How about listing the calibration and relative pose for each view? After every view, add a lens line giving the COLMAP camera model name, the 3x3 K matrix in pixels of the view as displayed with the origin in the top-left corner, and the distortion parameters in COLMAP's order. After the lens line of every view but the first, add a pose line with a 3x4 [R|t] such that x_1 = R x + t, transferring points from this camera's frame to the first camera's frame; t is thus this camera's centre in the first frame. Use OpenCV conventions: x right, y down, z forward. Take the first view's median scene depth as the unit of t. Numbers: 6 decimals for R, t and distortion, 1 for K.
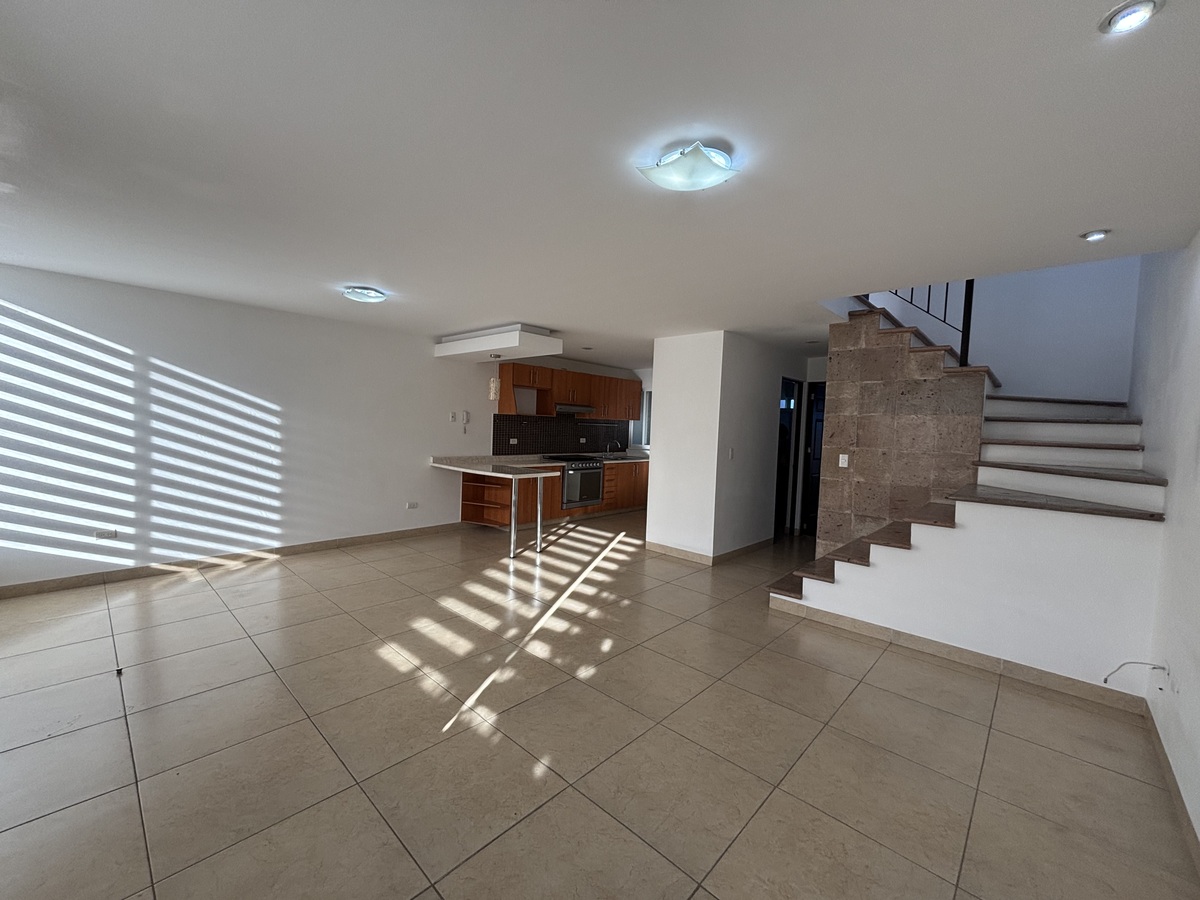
lens RADIAL K [[485.2, 0, 600.5], [0, 485.2, 441.0], [0, 0, 1]] dist [0.020777, -0.000019]
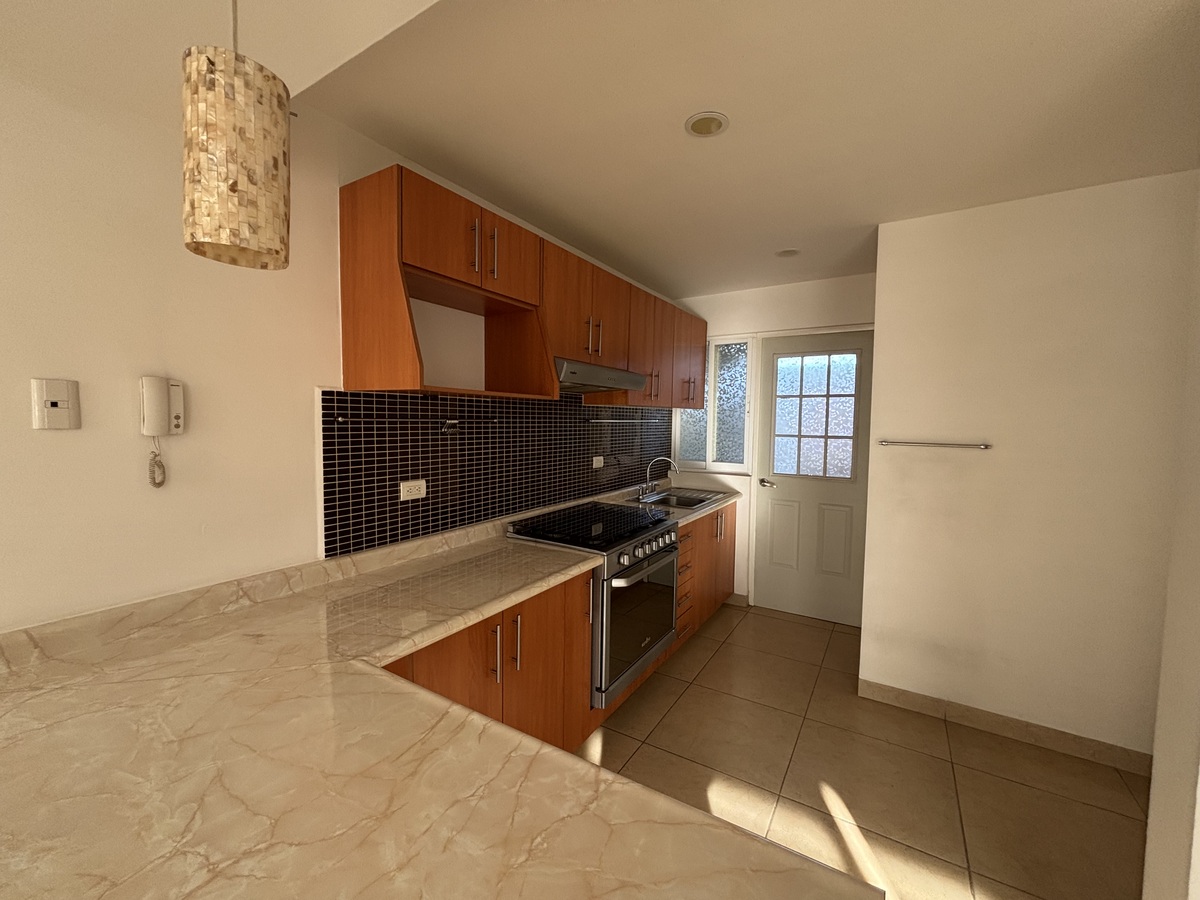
lens RADIAL K [[485.2, 0, 597.3], [0, 485.2, 450.2], [0, 0, 1]] dist [0.020777, -0.000019]
pose [[0.980196, -0.037265, 0.194490, -0.202174], [0.029879, 0.998722, 0.040775, -0.048117], [-0.195761, -0.034156, 0.980057, 1.110540]]
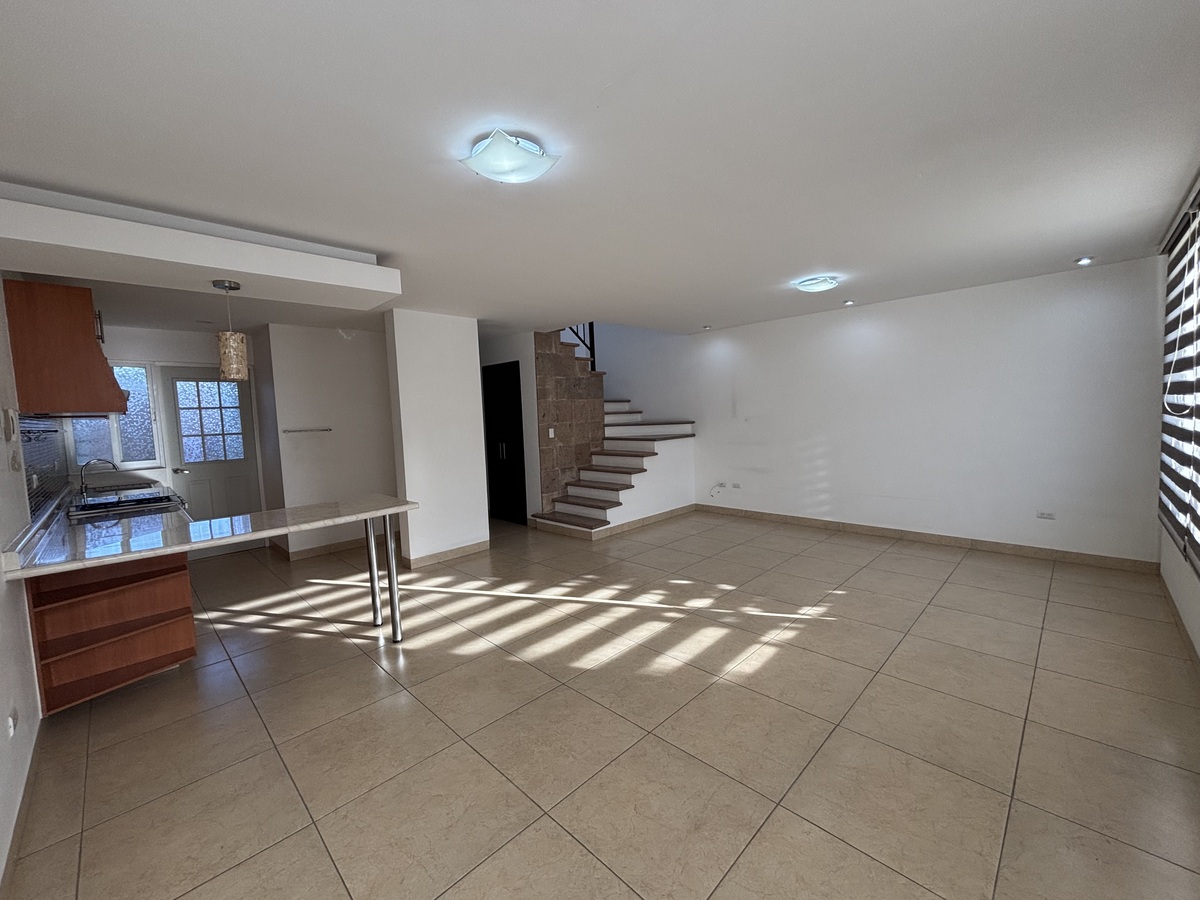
lens RADIAL K [[485.2, 0, 596.1], [0, 485.2, 445.0], [0, 0, 1]] dist [0.020777, -0.000019]
pose [[0.035519, -0.109770, 0.993322, -0.891455], [0.069110, 0.991840, 0.107135, -0.067064], [-0.996977, 0.064844, 0.042815, 0.827792]]
